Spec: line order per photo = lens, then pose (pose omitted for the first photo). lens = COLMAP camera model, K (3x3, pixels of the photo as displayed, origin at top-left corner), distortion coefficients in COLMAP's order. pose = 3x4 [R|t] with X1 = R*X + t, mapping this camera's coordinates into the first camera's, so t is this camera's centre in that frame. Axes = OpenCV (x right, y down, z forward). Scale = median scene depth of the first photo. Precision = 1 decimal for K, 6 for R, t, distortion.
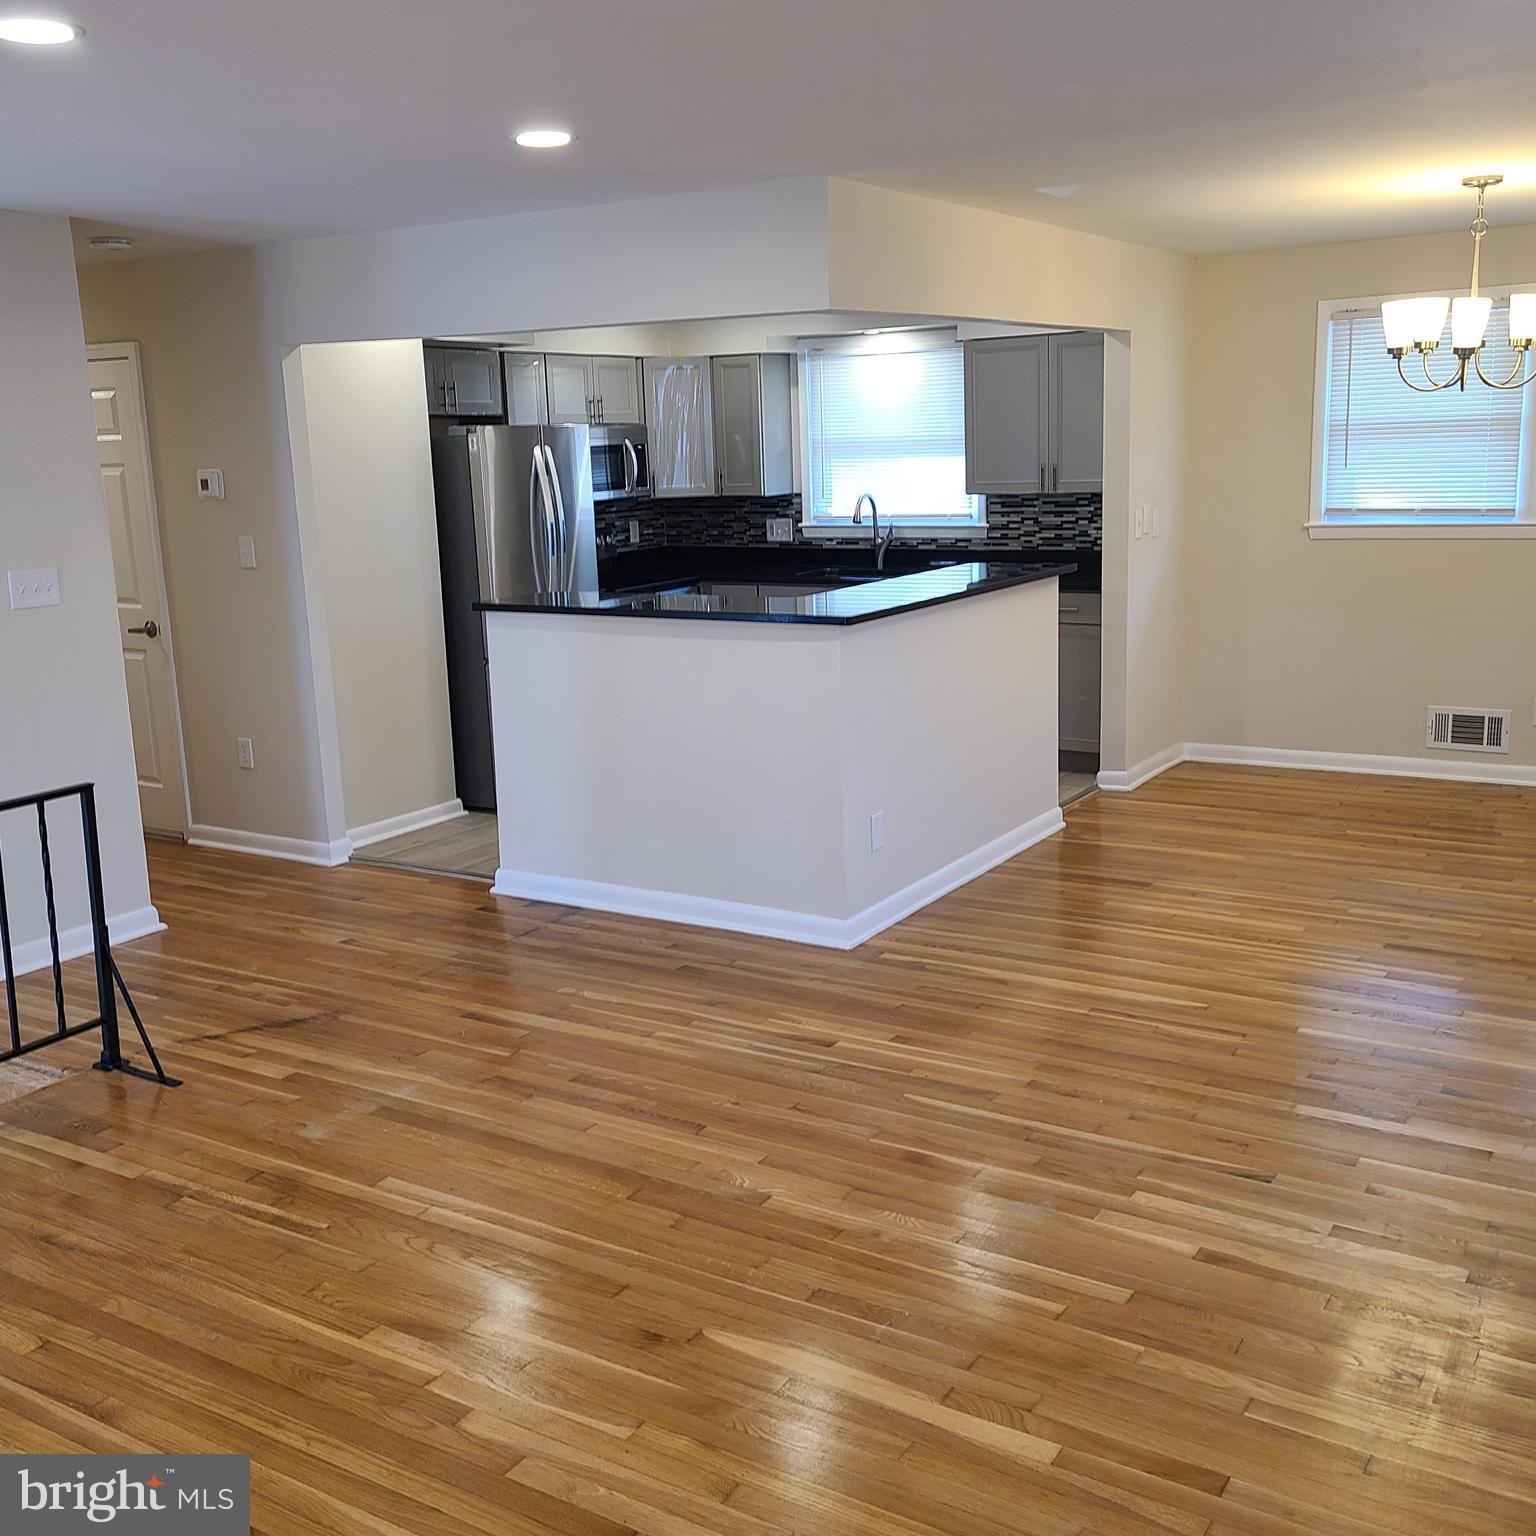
lens RADIAL K [[1608.5, 0, 750.8], [0, 1608.5, 772.4], [0, 0, 1]] dist [0.049147, -0.020127]
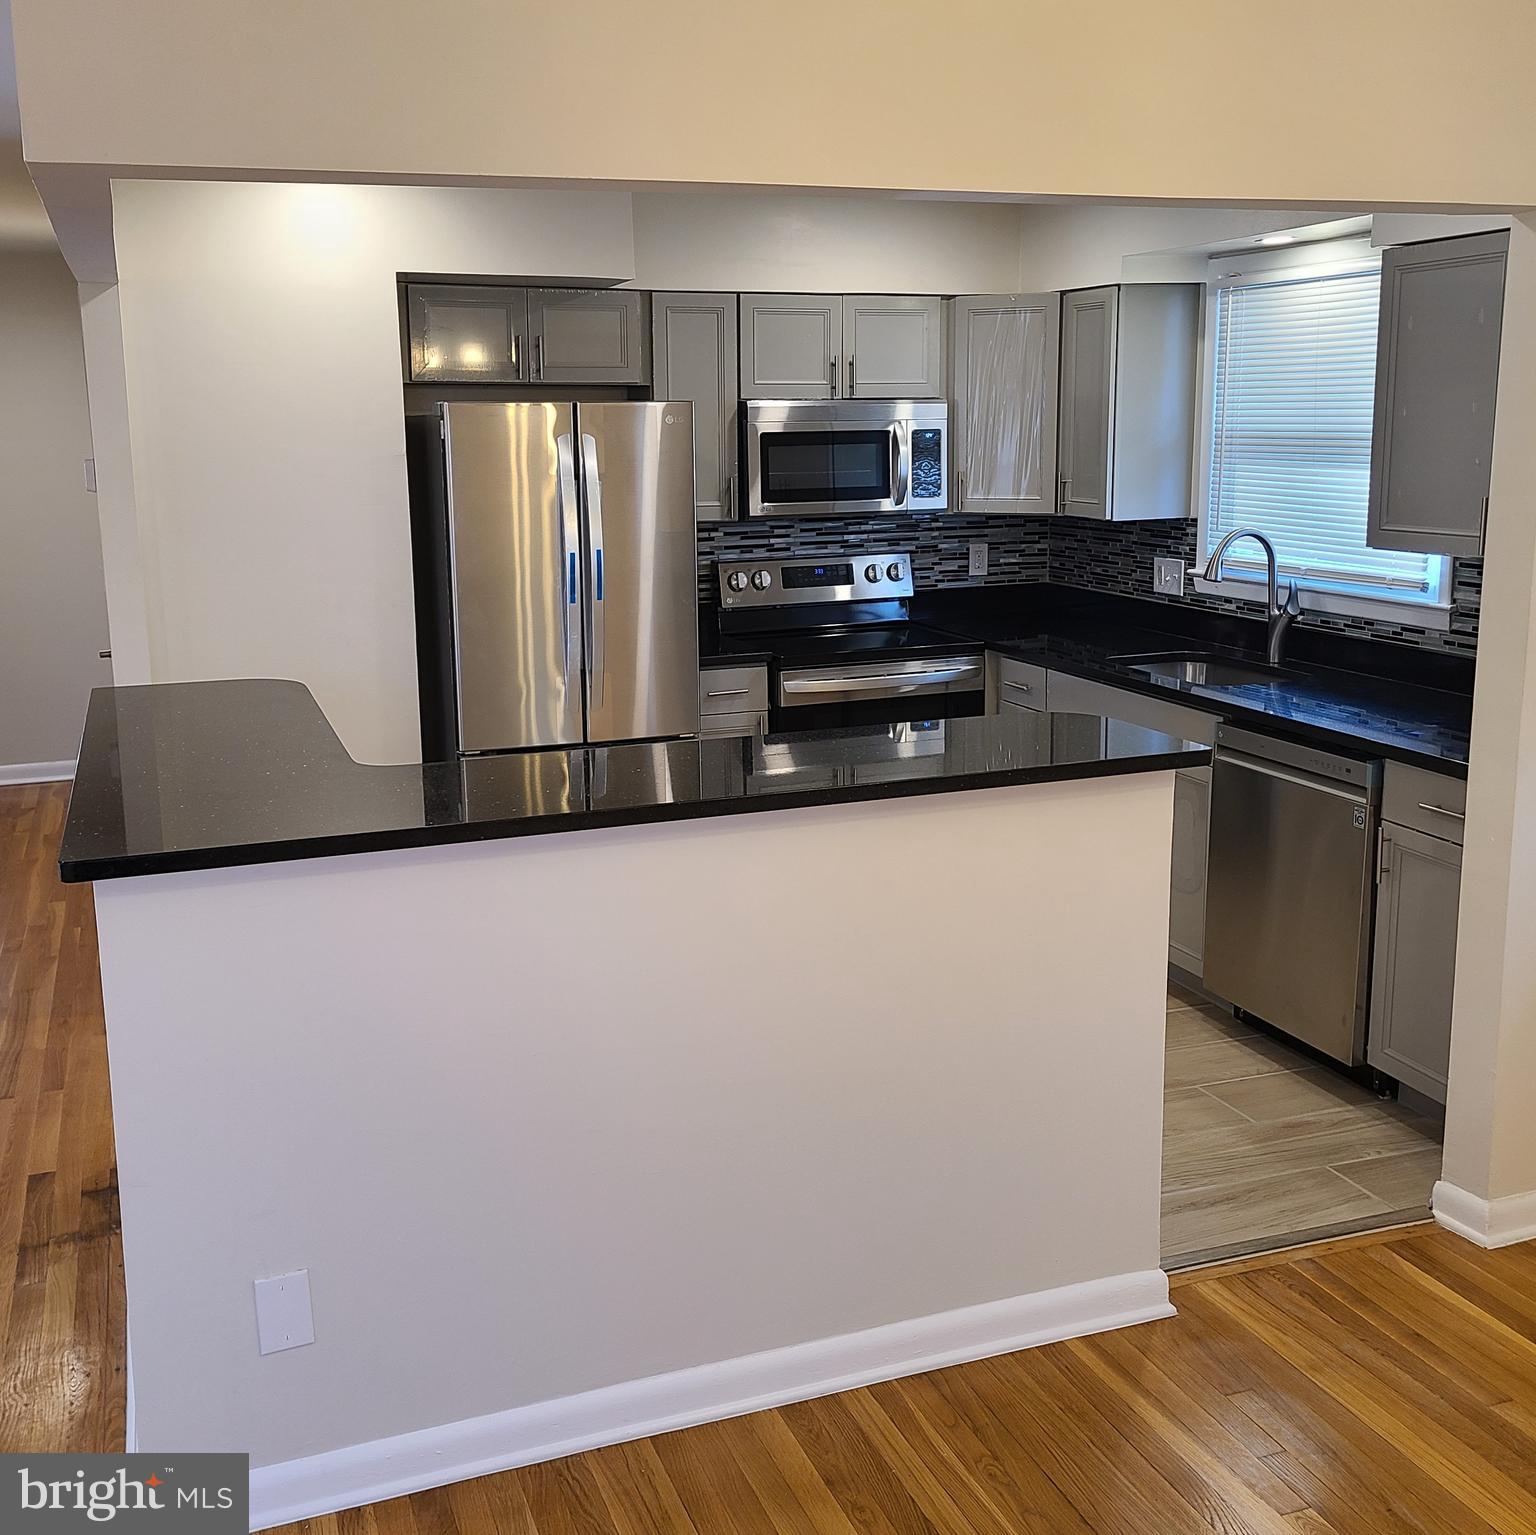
lens RADIAL K [[1625.5, 0, 738.6], [0, 1625.5, 704.1], [0, 0, 1]] dist [0.066776, -0.041632]
pose [[0.796292, 0.130325, -0.590707, 0.266210], [-0.139835, 0.989725, 0.029856, -0.101435], [0.588528, 0.058828, 0.806333, 0.424537]]
